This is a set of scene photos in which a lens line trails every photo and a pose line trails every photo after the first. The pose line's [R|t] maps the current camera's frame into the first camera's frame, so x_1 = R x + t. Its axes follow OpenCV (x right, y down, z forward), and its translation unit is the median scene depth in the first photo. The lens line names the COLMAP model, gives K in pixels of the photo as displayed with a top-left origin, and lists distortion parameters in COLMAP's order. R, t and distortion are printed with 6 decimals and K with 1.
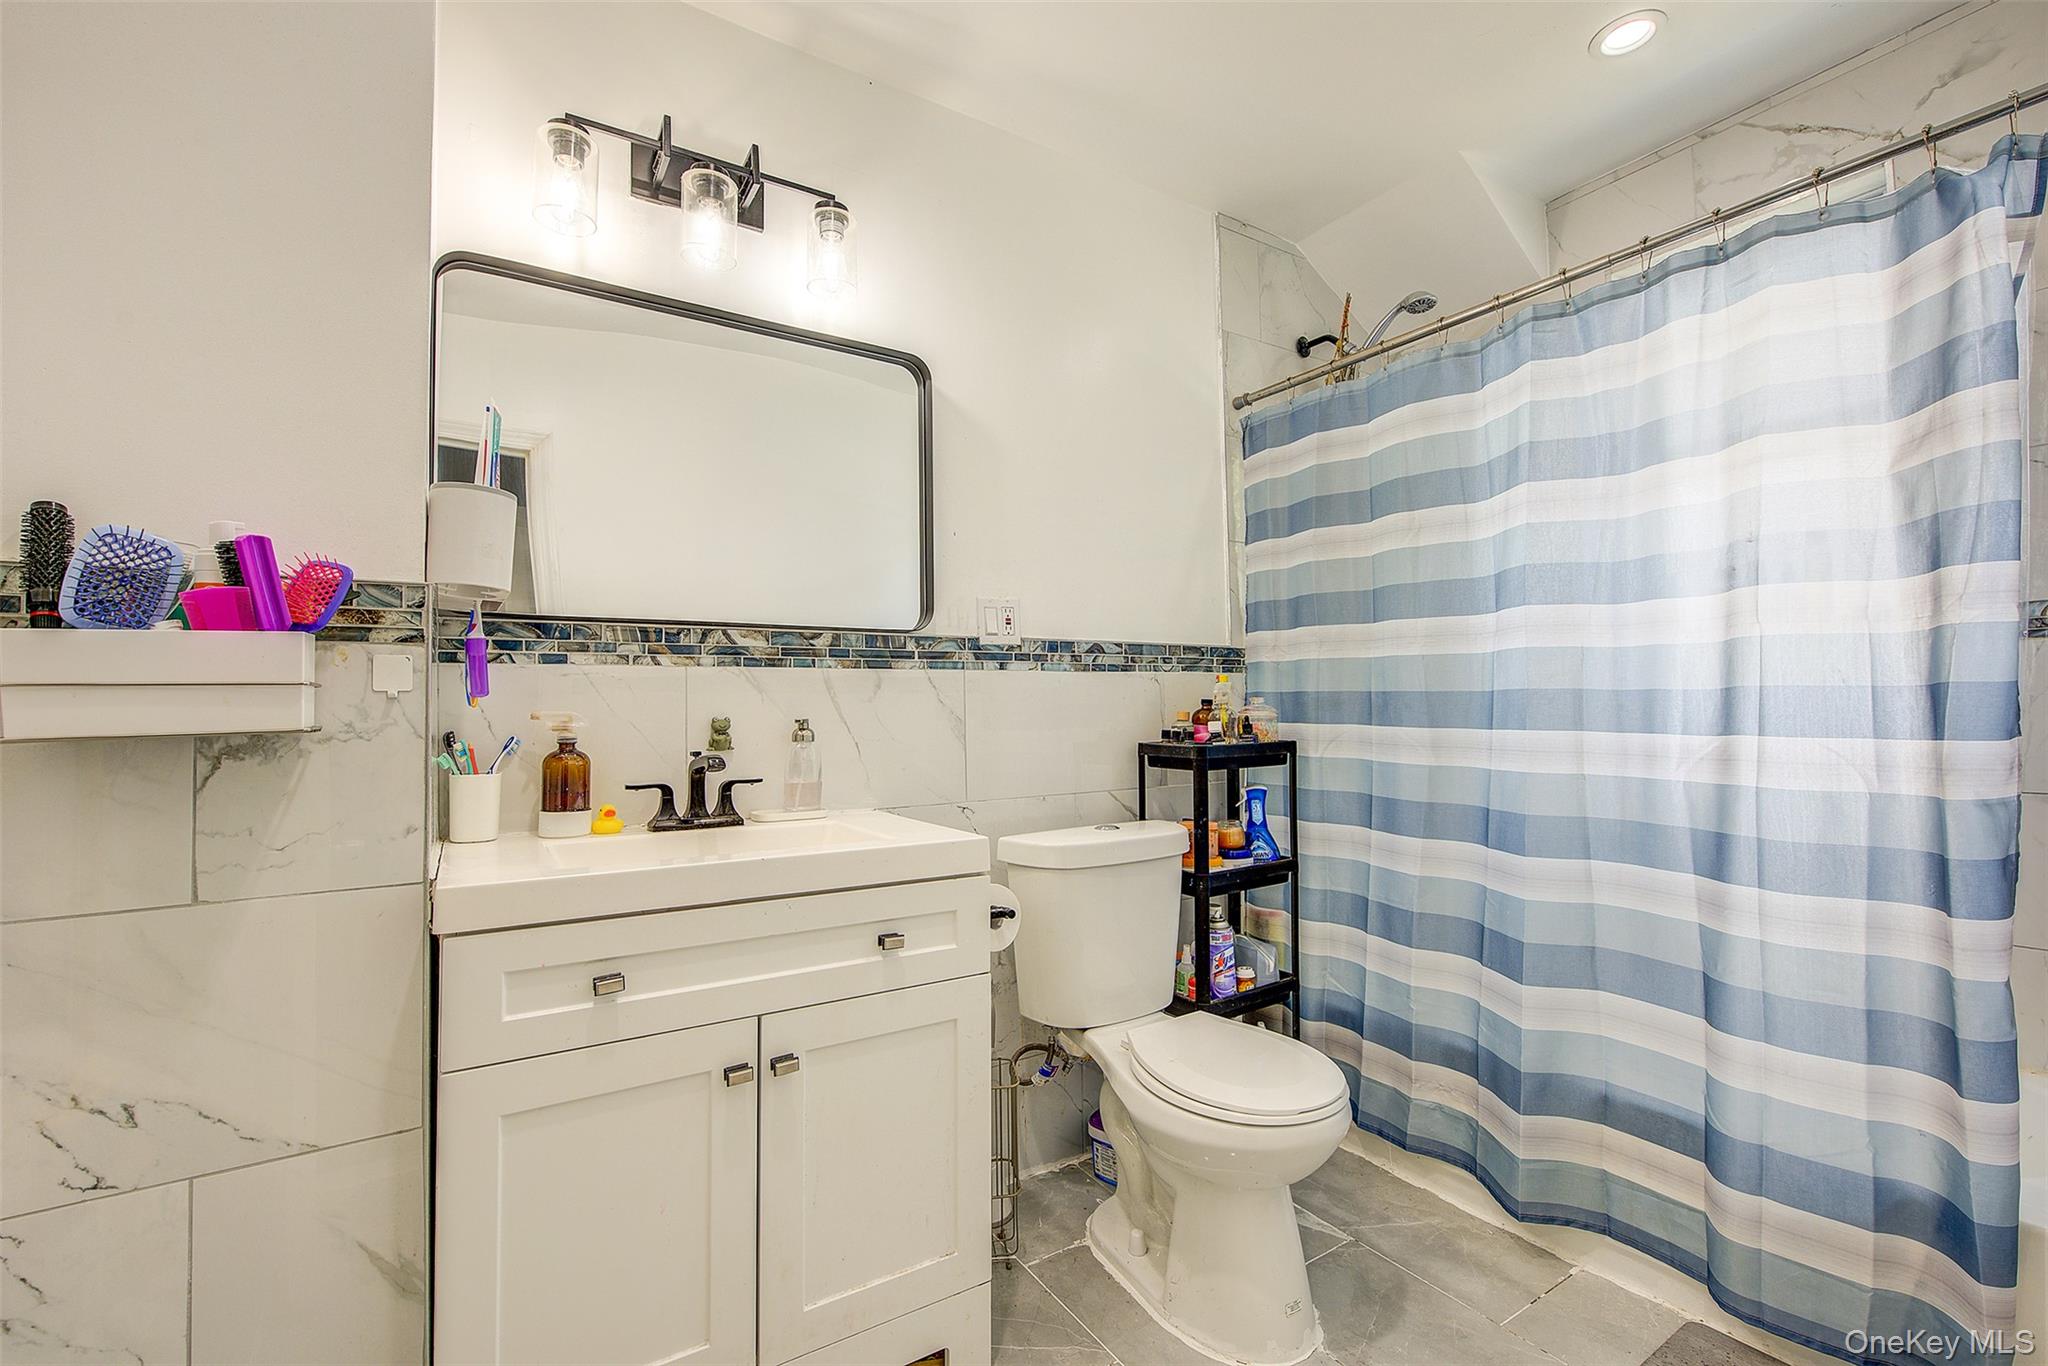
lens RADIAL K [[869.2, 0, 1038.9], [0, 869.2, 698.7], [0, 0, 1]] dist [-0.001514, 0.000216]
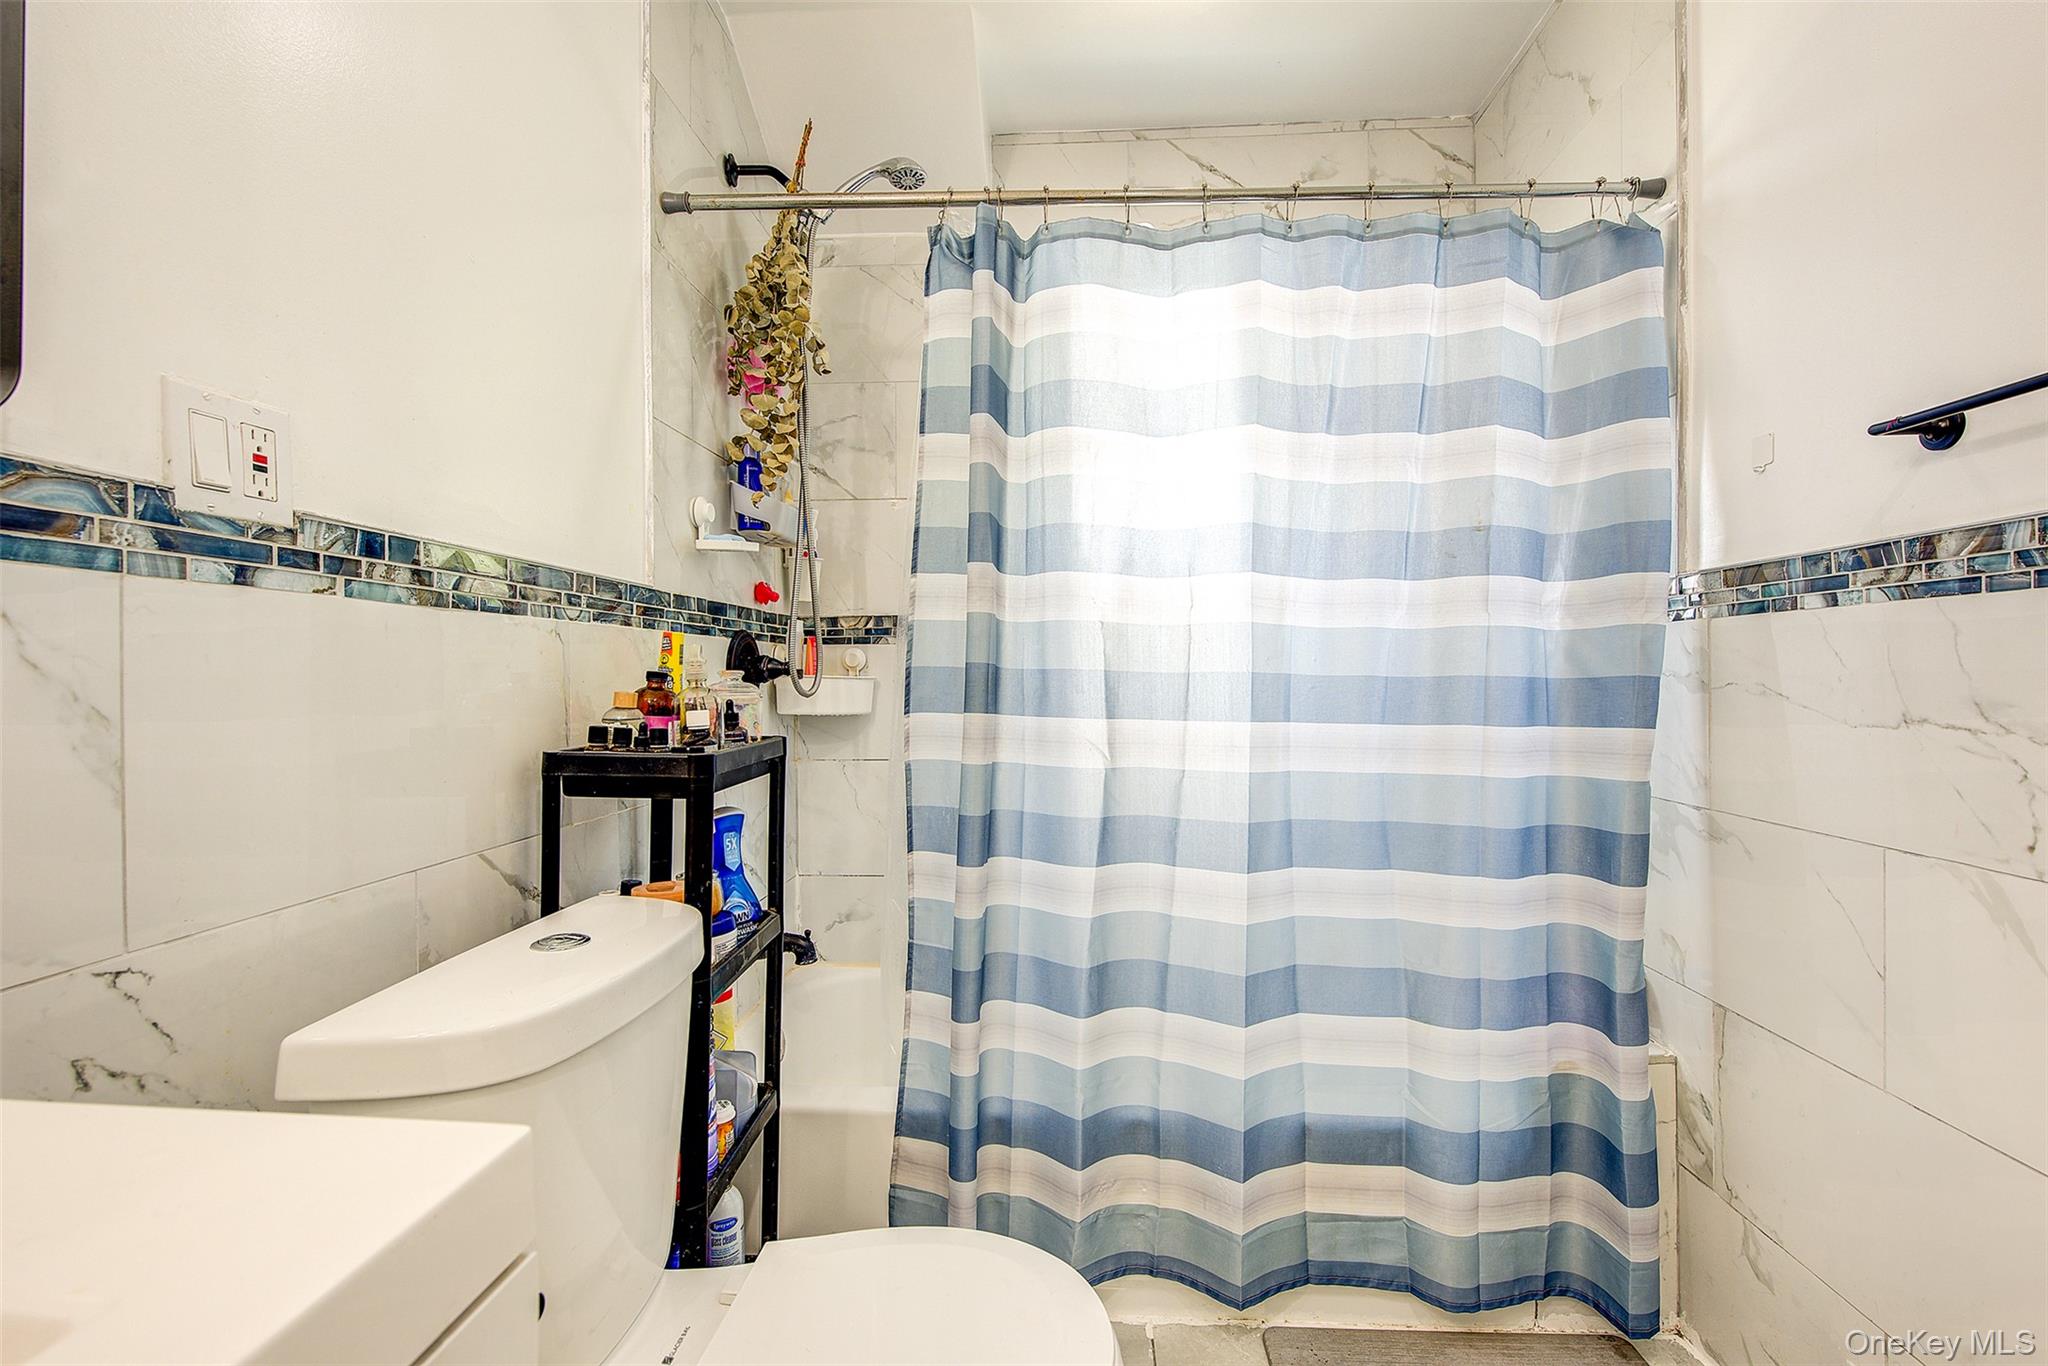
lens RADIAL K [[869.2, 0, 1033.2], [0, 869.2, 682.0], [0, 0, 1]] dist [-0.001514, 0.000216]
pose [[0.557196, 0.011635, 0.830300, -0.165240], [-0.020576, 0.999788, -0.000202, 0.002509], [-0.830126, -0.016972, 0.557317, 0.491963]]
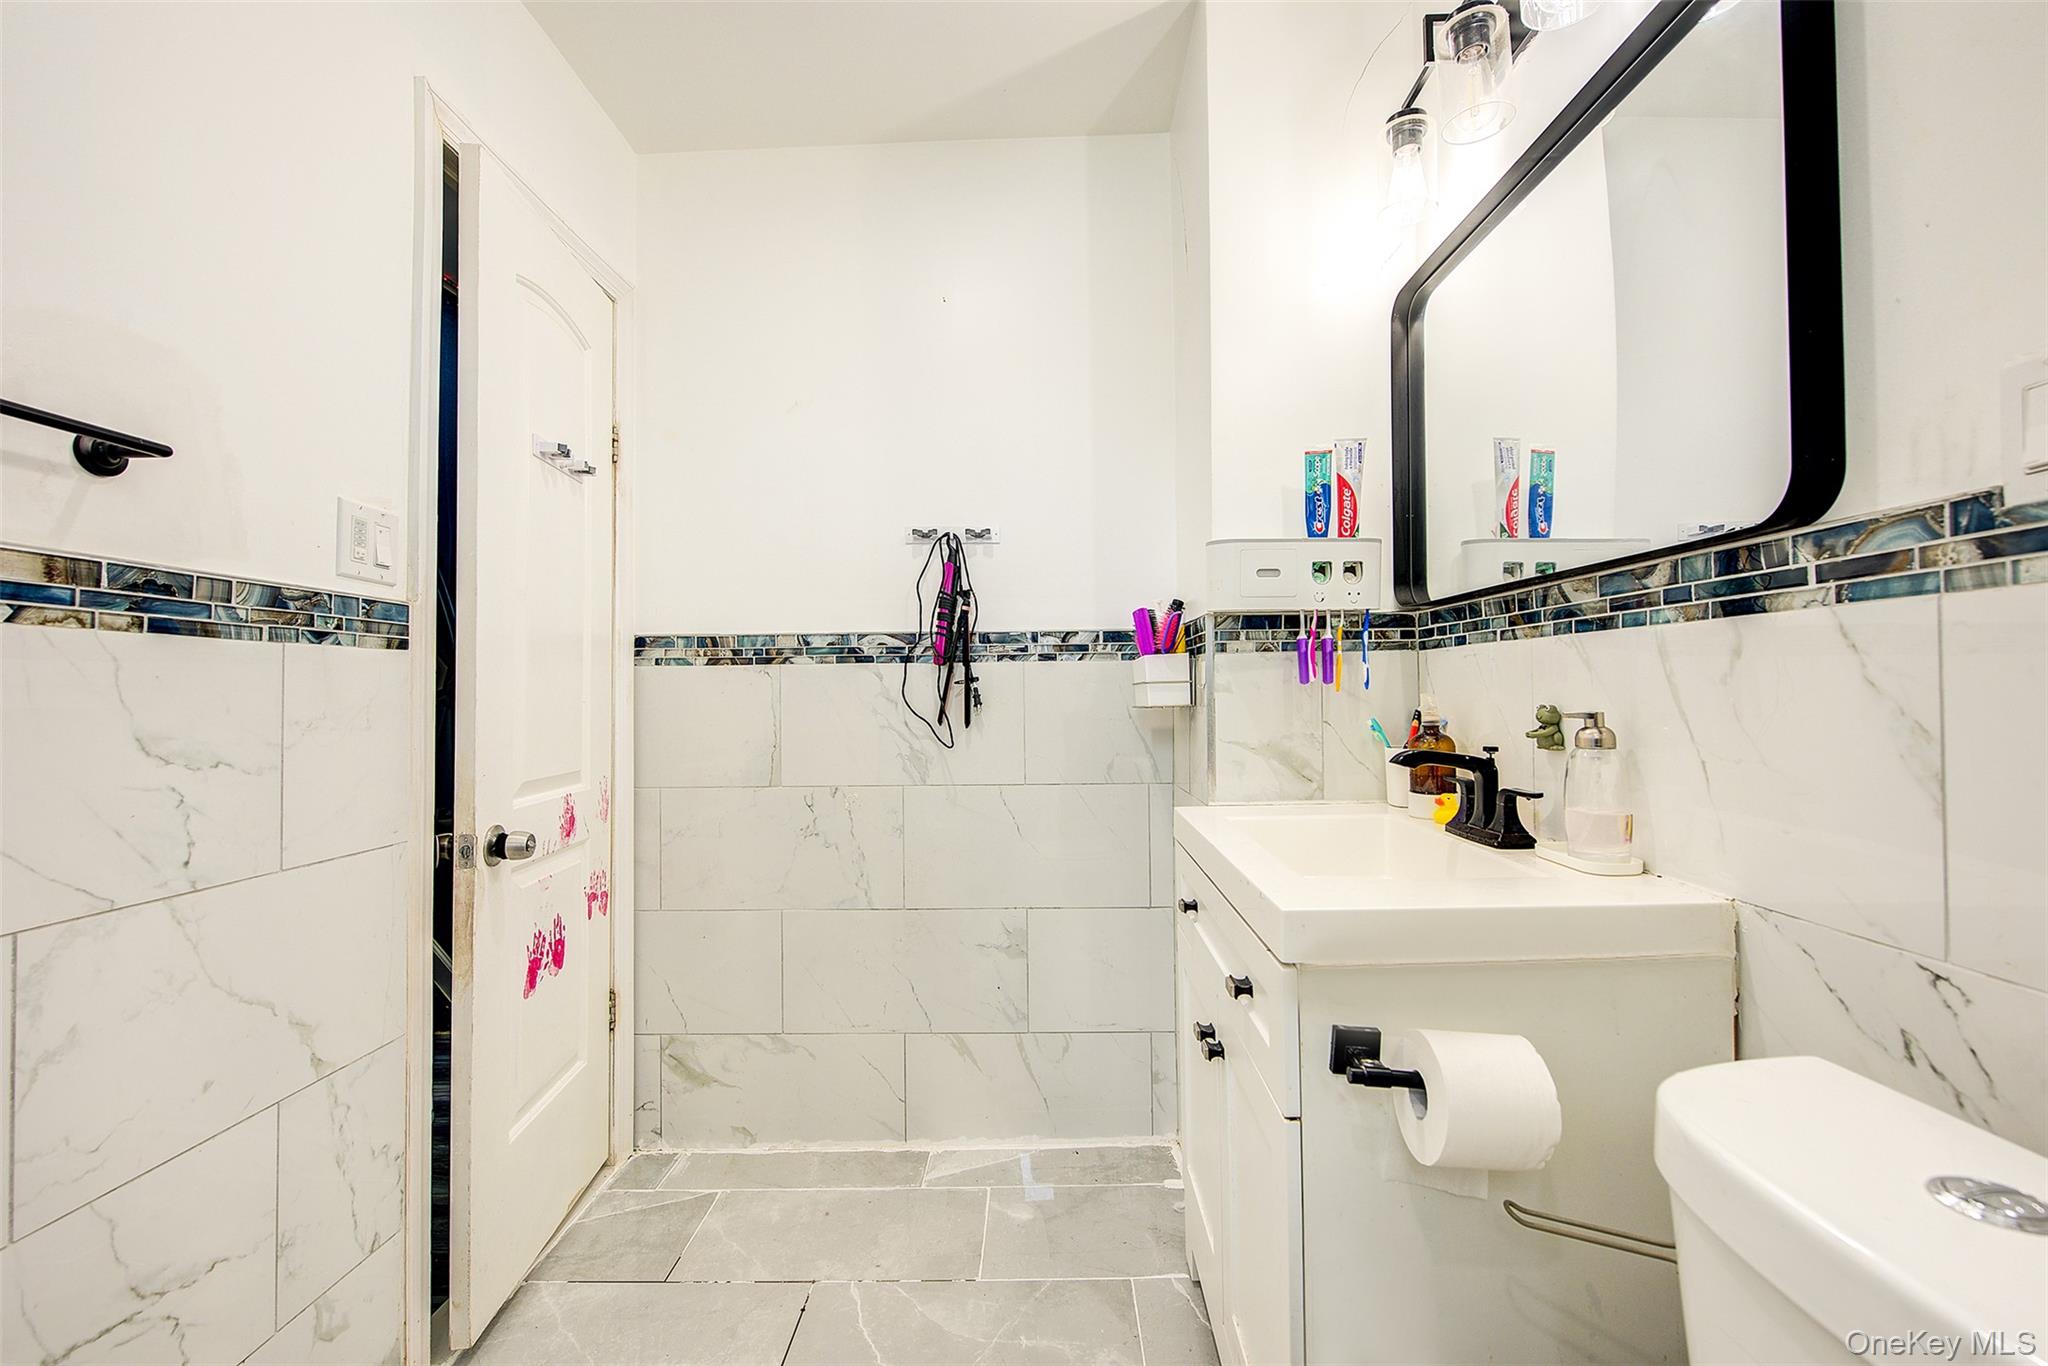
lens RADIAL K [[869.2, 0, 1028.5], [0, 869.2, 673.8], [0, 0, 1]] dist [-0.001514, 0.000216]
pose [[-0.525774, 0.001758, -0.850623, 0.404230], [0.031292, 0.999361, -0.017277, -0.005565], [0.850049, -0.035701, -0.525493, 0.843001]]
